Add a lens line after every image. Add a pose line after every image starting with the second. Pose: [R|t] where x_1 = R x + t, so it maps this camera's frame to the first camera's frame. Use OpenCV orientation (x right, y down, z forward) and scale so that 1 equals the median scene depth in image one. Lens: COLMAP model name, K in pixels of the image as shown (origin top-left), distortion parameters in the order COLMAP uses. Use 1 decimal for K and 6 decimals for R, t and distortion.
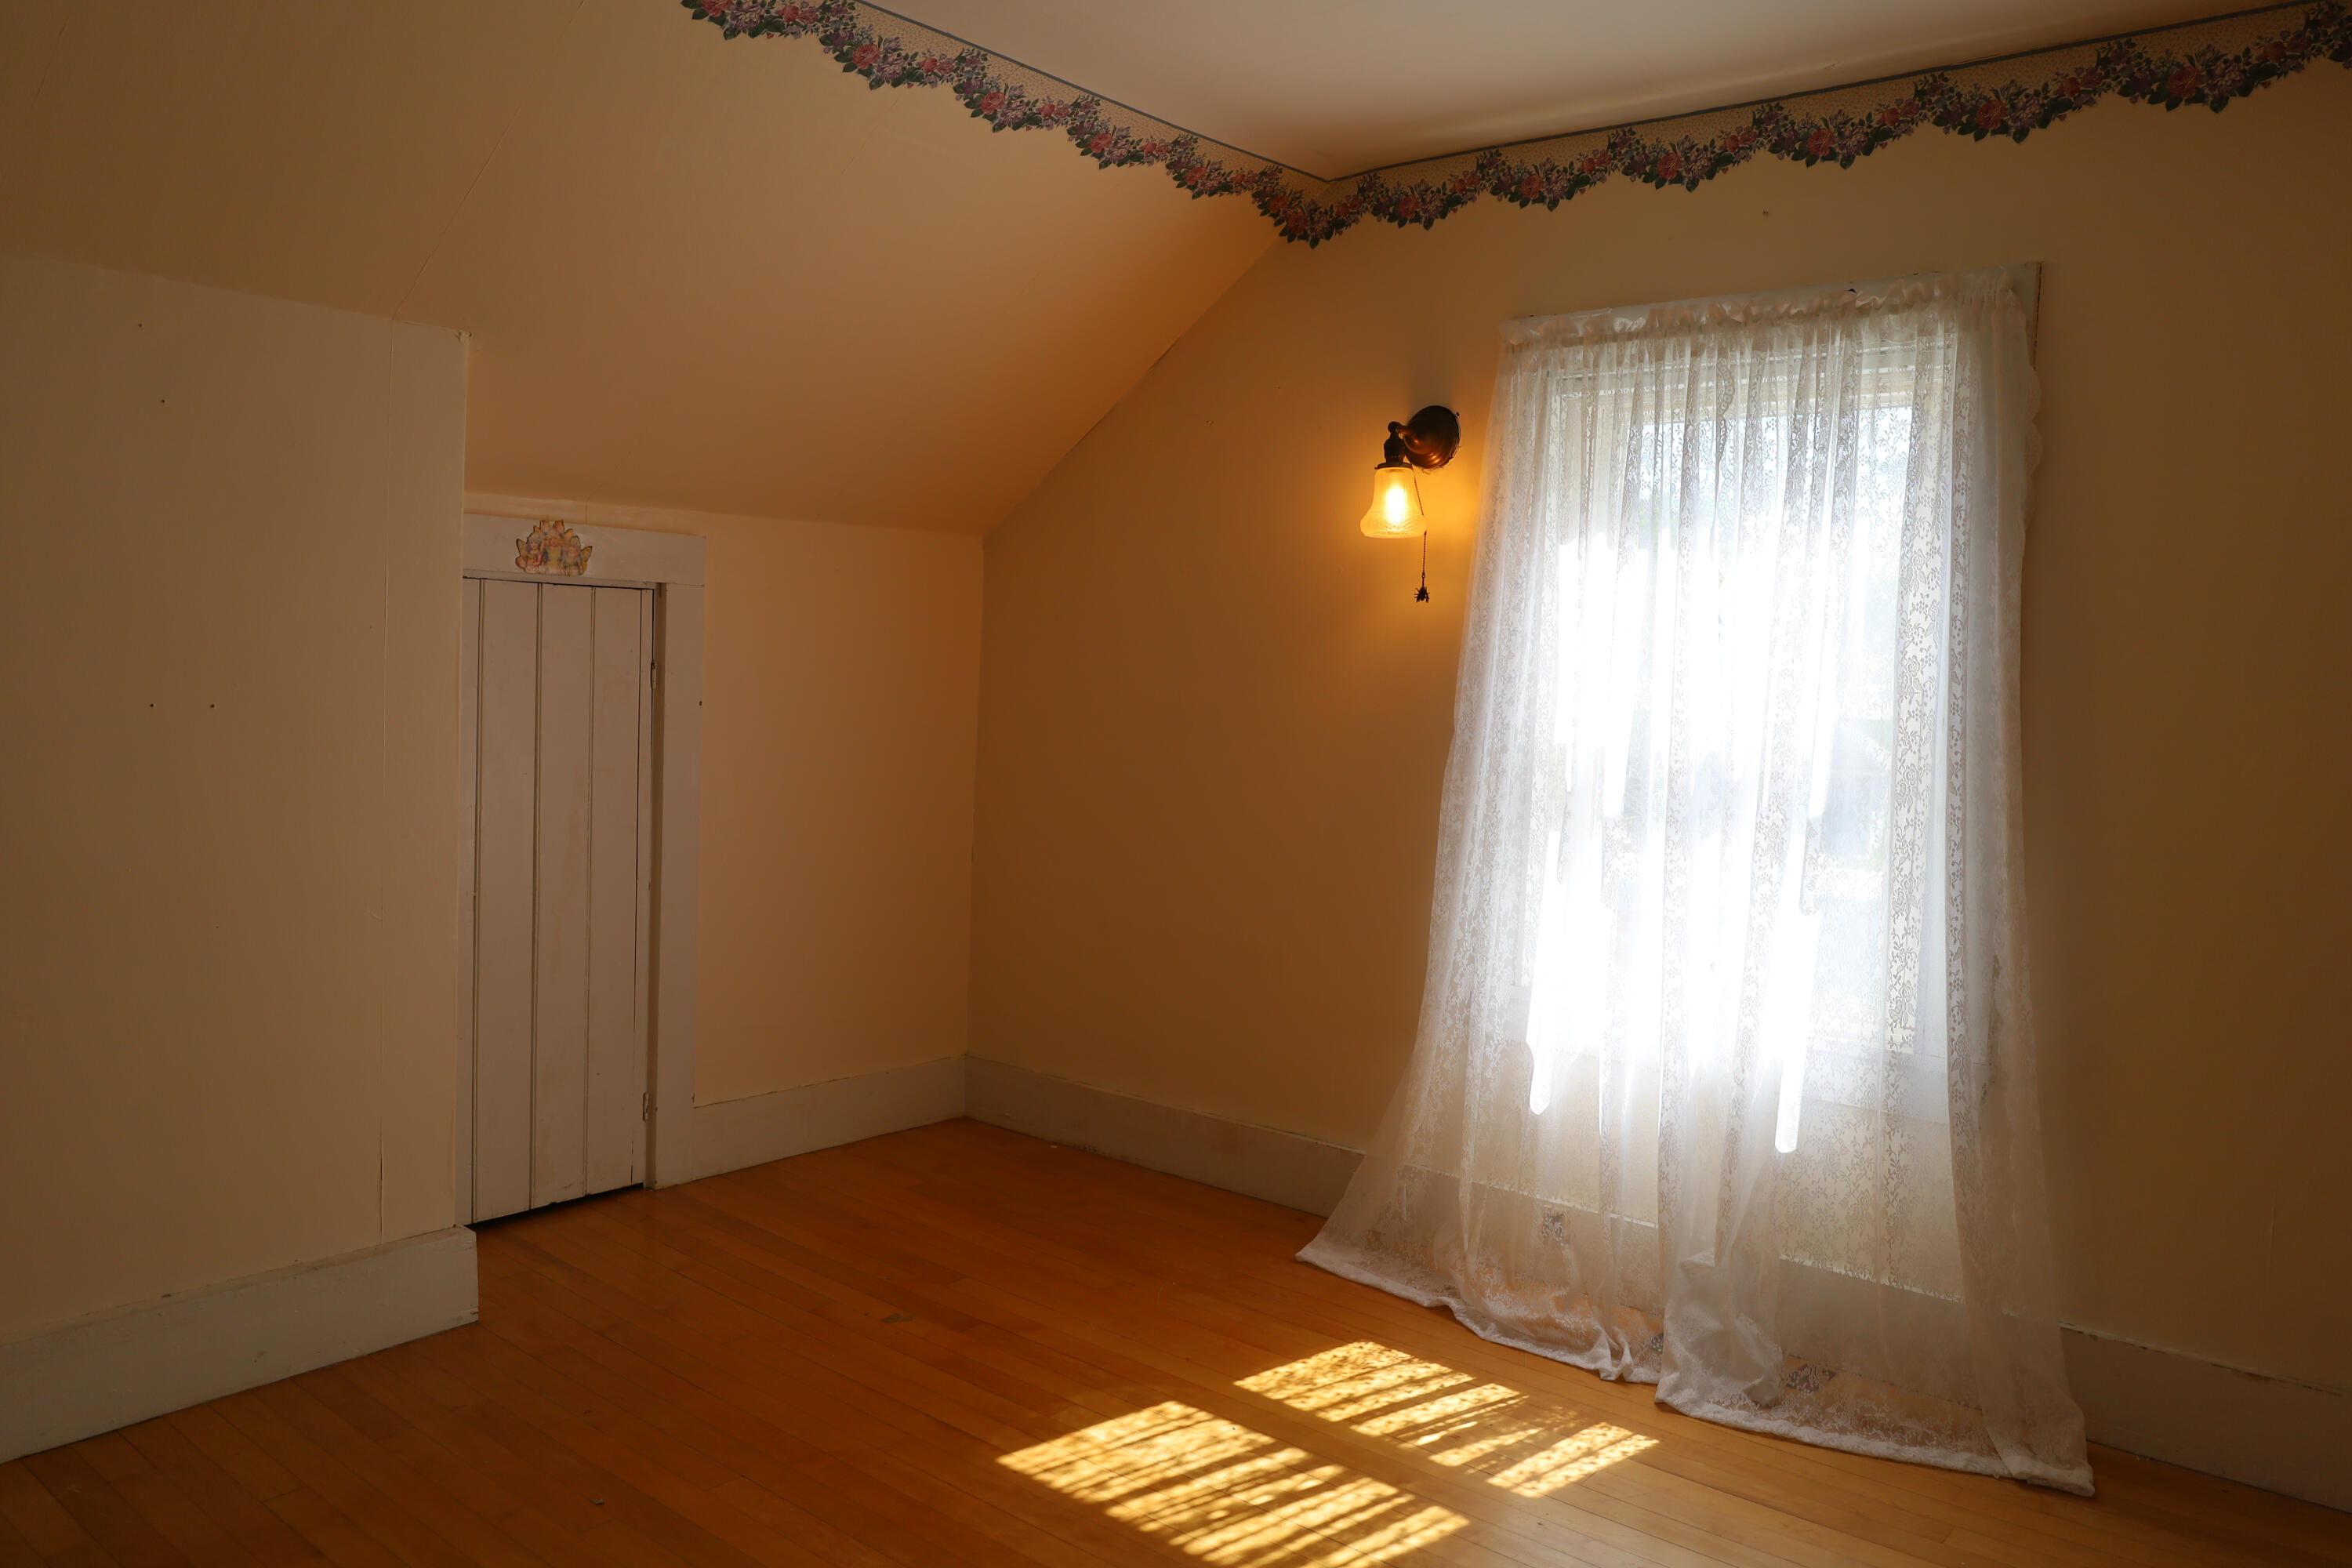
lens RADIAL K [[1699.3, 0, 1168.9], [0, 1699.3, 788.9], [0, 0, 1]] dist [-0.026607, 0.004389]
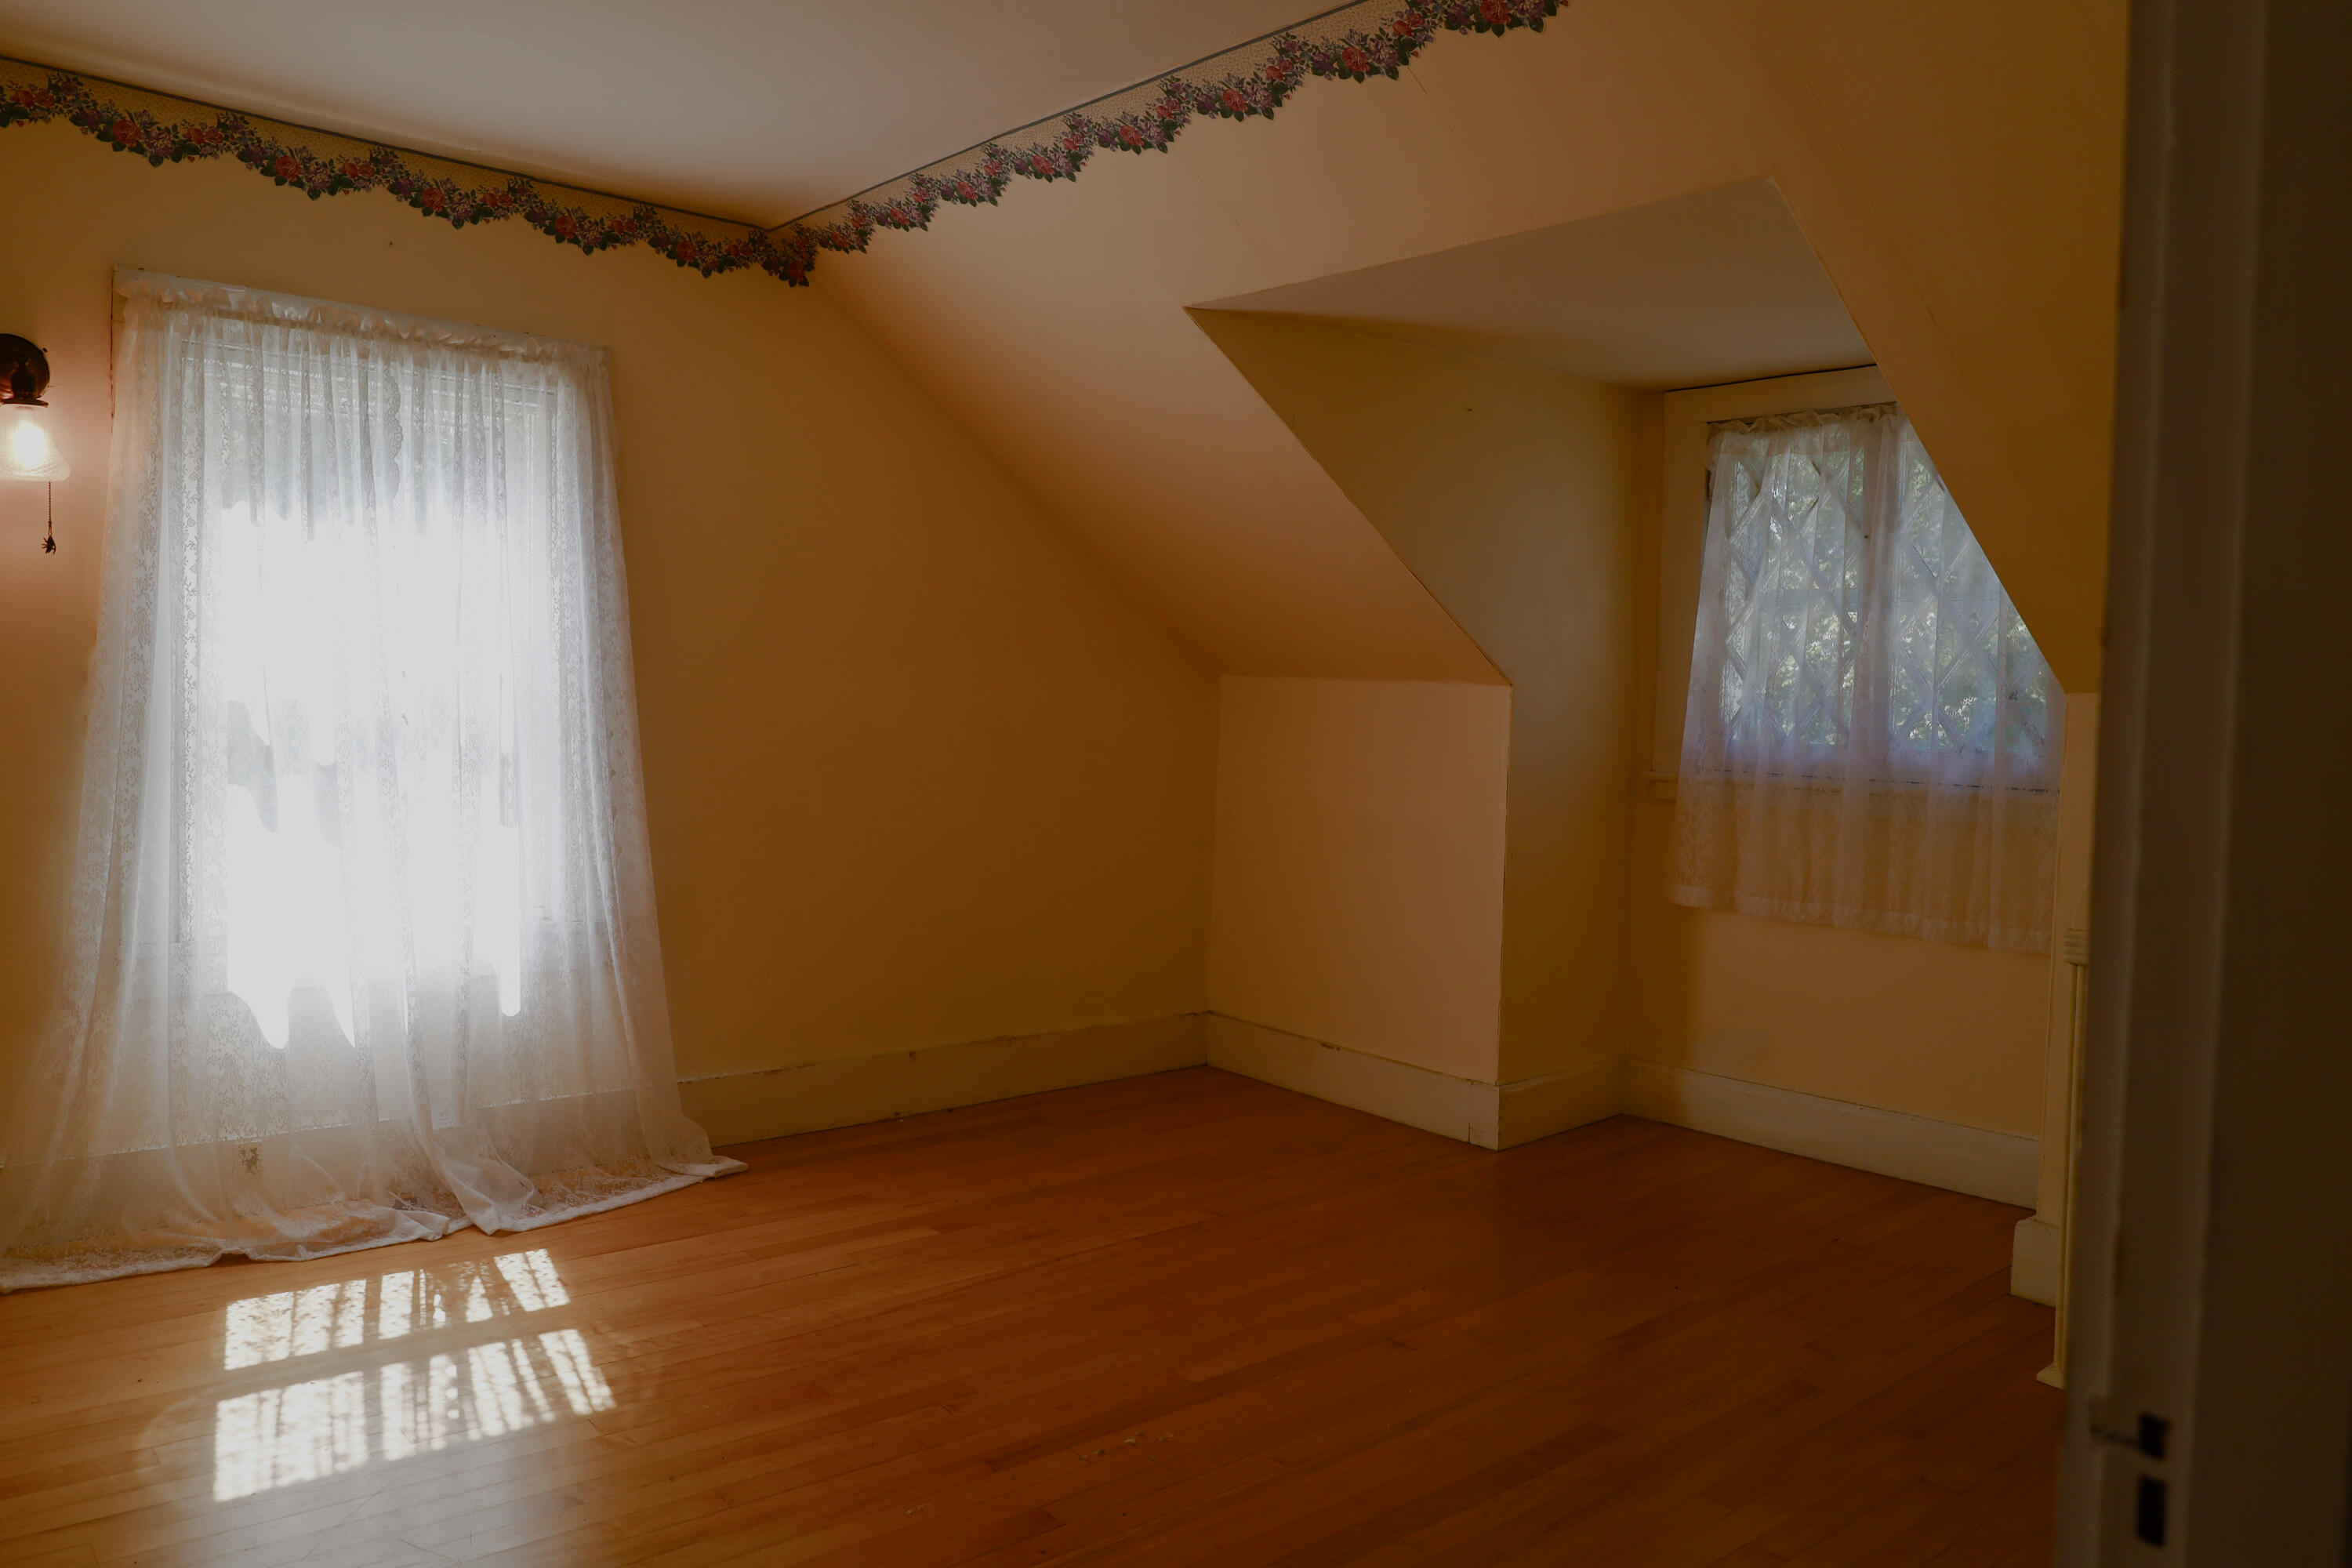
lens RADIAL K [[1699.3, 0, 1168.9], [0, 1699.3, 788.9], [0, 0, 1]] dist [-0.026607, 0.004389]
pose [[0.166001, -0.085570, 0.982406, -0.805163], [0.036756, 0.996073, 0.080549, -0.040328], [-0.985440, 0.022738, 0.168494, 0.299411]]
